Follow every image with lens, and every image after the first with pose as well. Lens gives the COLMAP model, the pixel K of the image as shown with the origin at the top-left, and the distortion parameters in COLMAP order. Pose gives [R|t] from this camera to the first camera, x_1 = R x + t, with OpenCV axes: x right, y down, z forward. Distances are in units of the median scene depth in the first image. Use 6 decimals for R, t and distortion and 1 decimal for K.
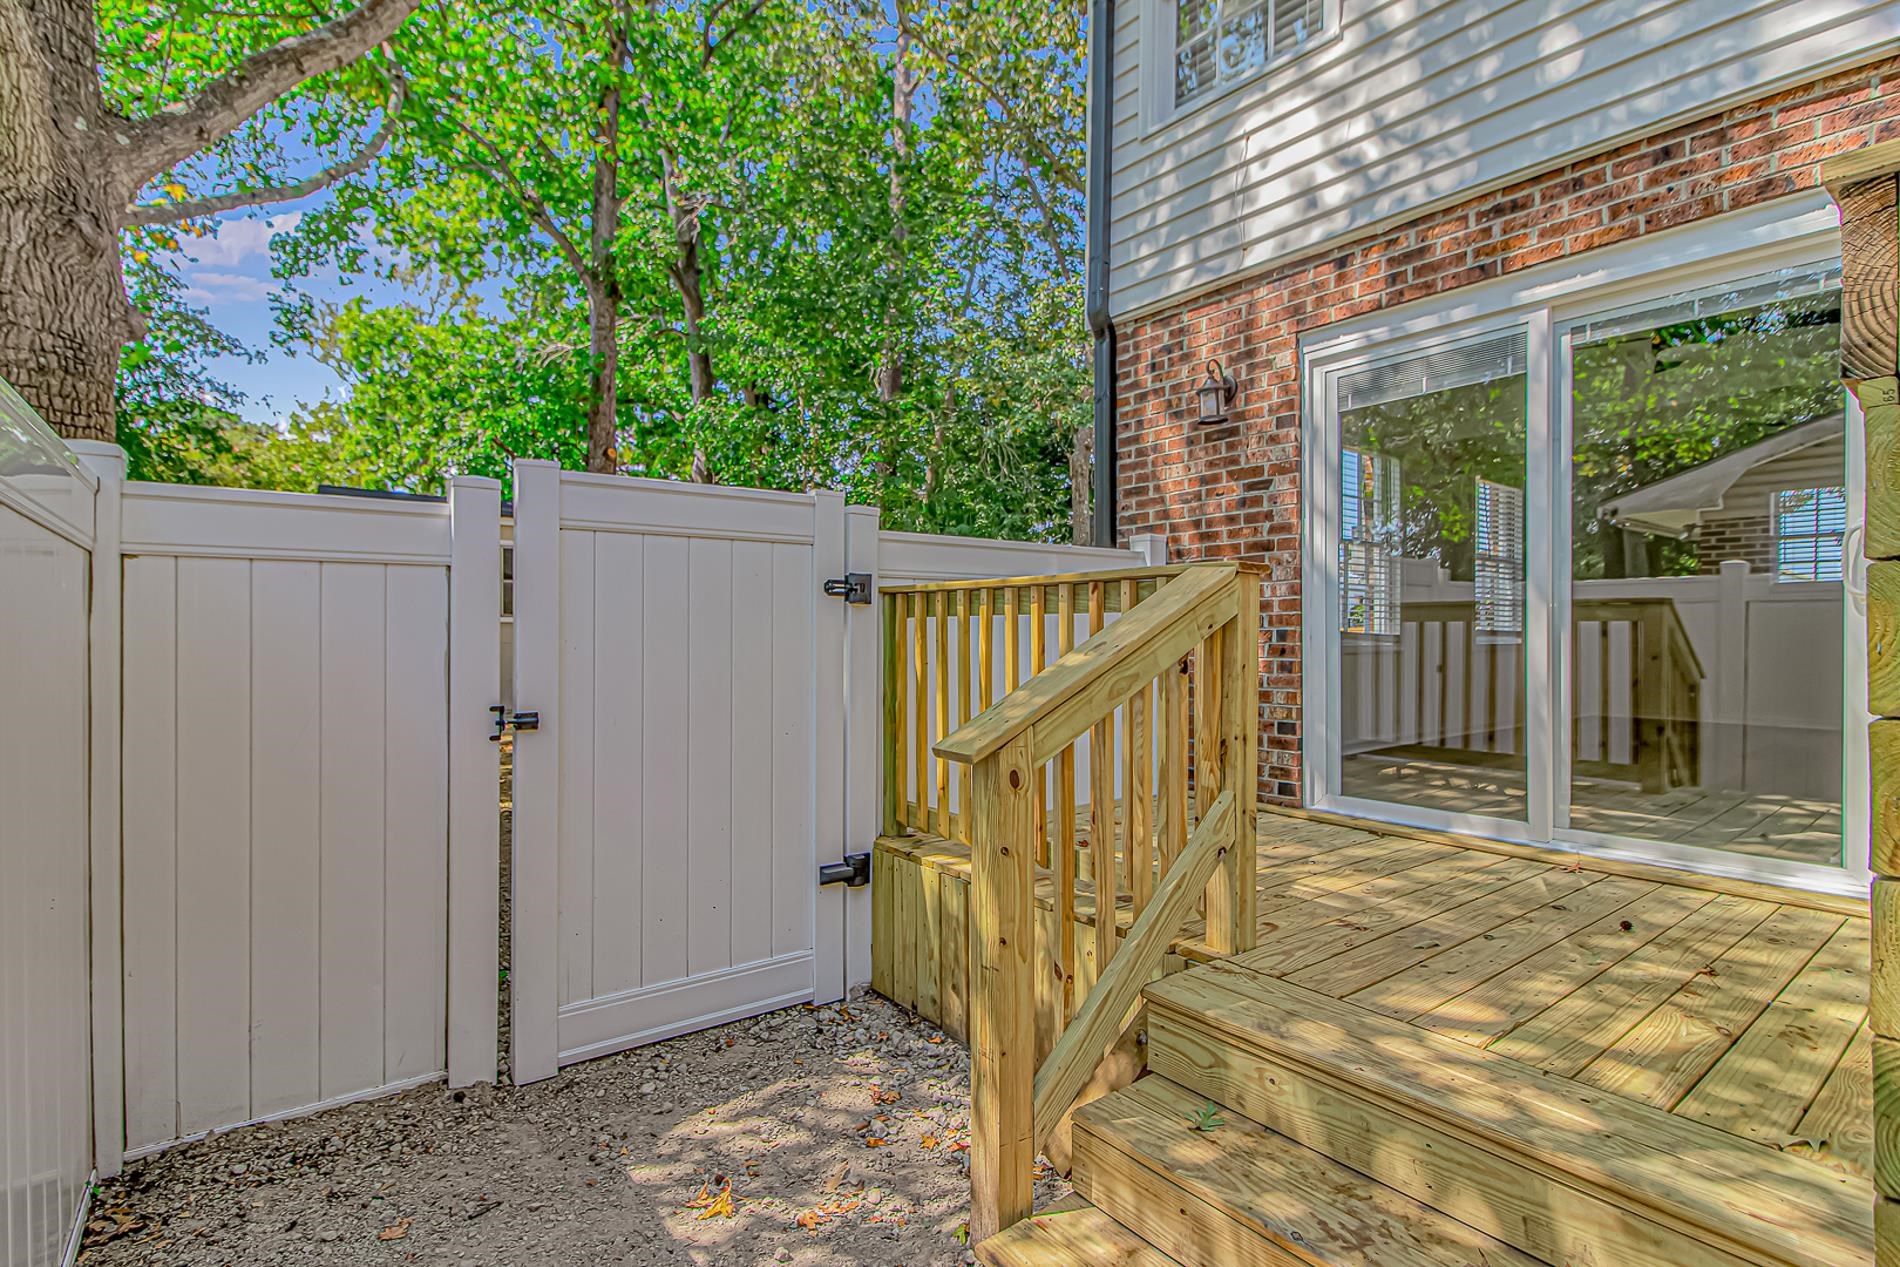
lens RADIAL K [[909.6, 0, 944.7], [0, 909.6, 635.2], [0, 0, 1]] dist [-0.001981, -0.001534]
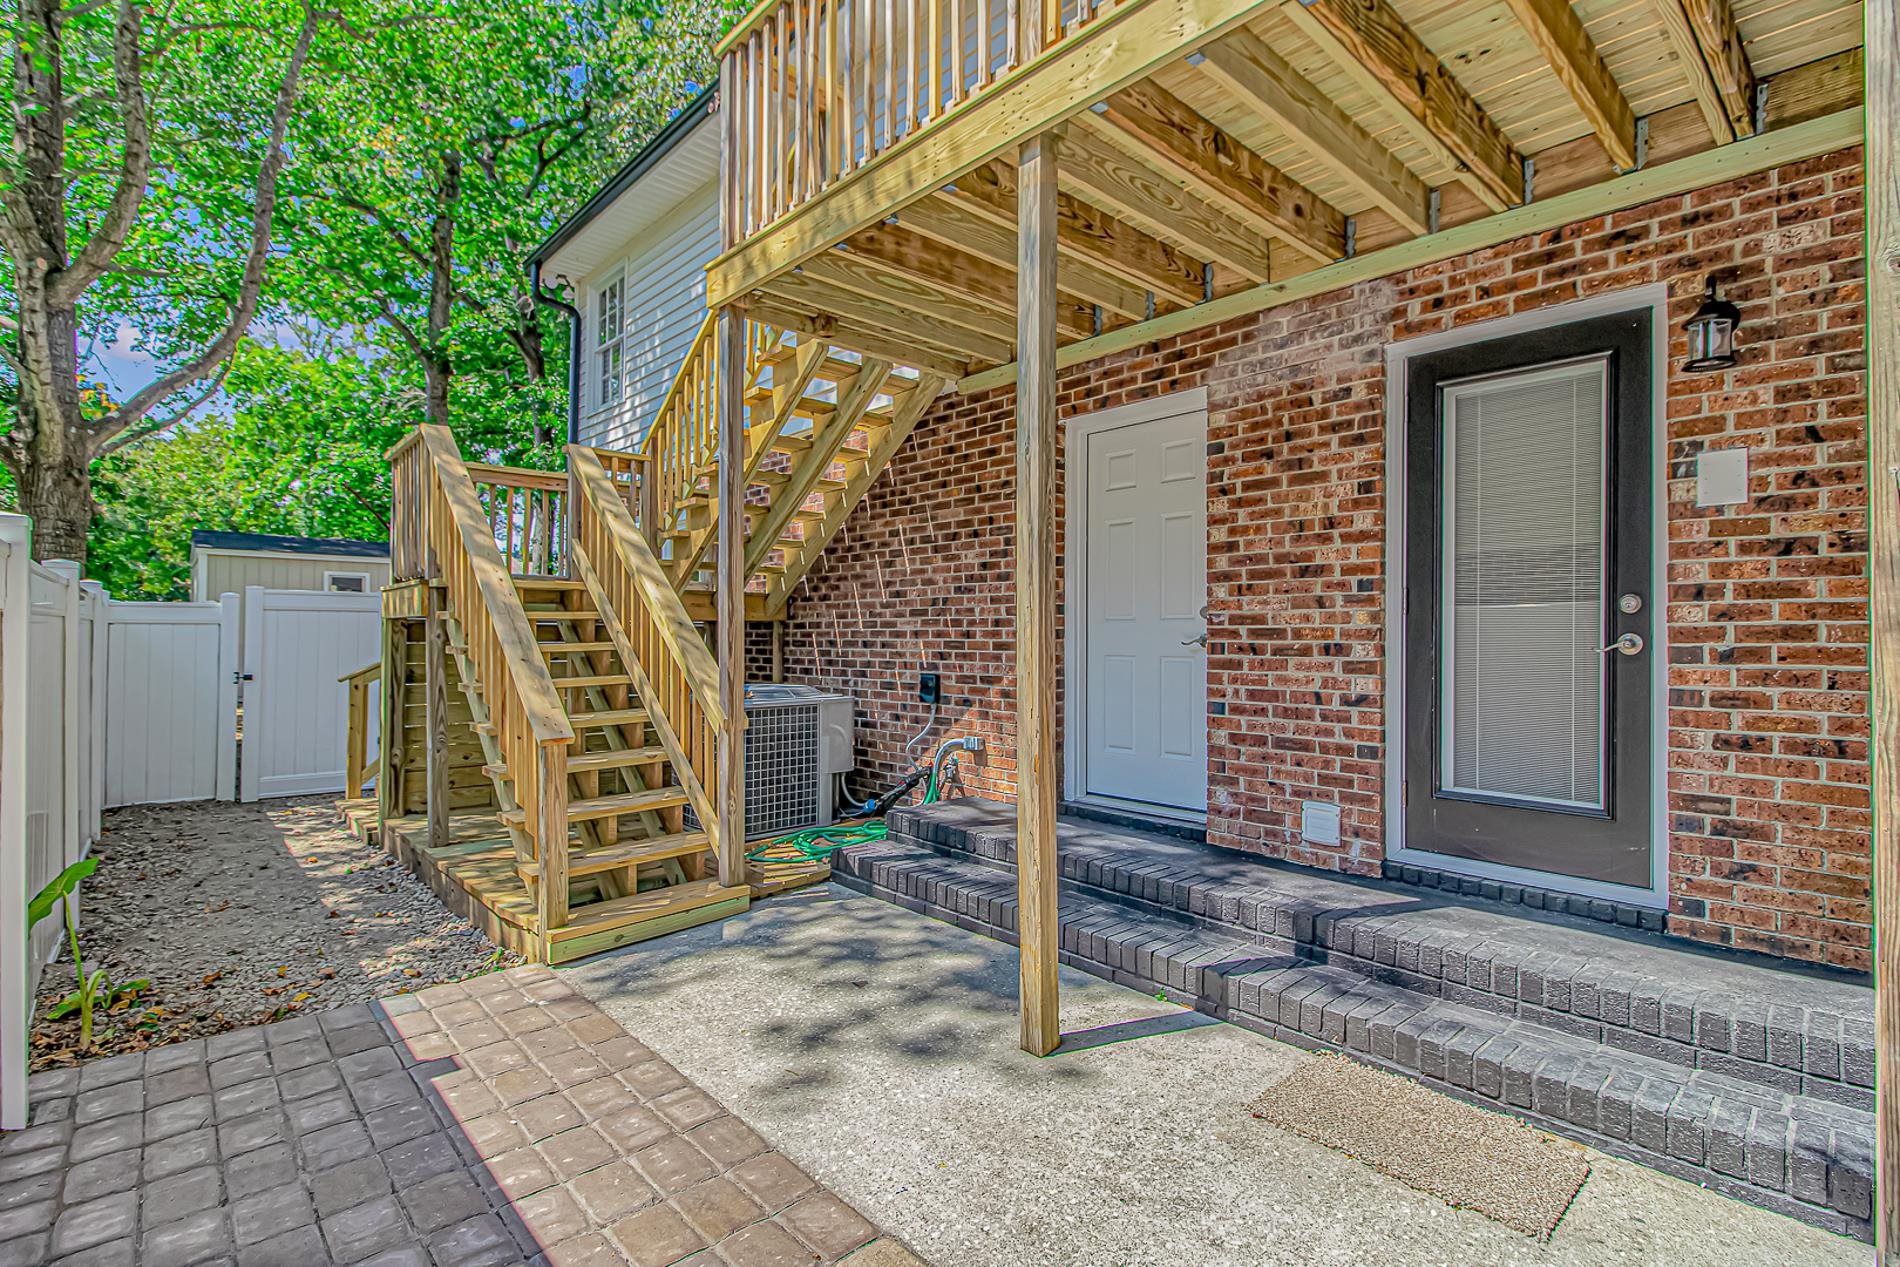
lens RADIAL K [[909.6, 0, 955.8], [0, 909.6, 633.8], [0, 0, 1]] dist [-0.001981, -0.001534]
pose [[0.996175, 0.016299, 0.085844, 0.174452], [-0.015956, 0.999862, -0.004681, -0.007590], [-0.085909, 0.003293, 0.996298, -0.235976]]
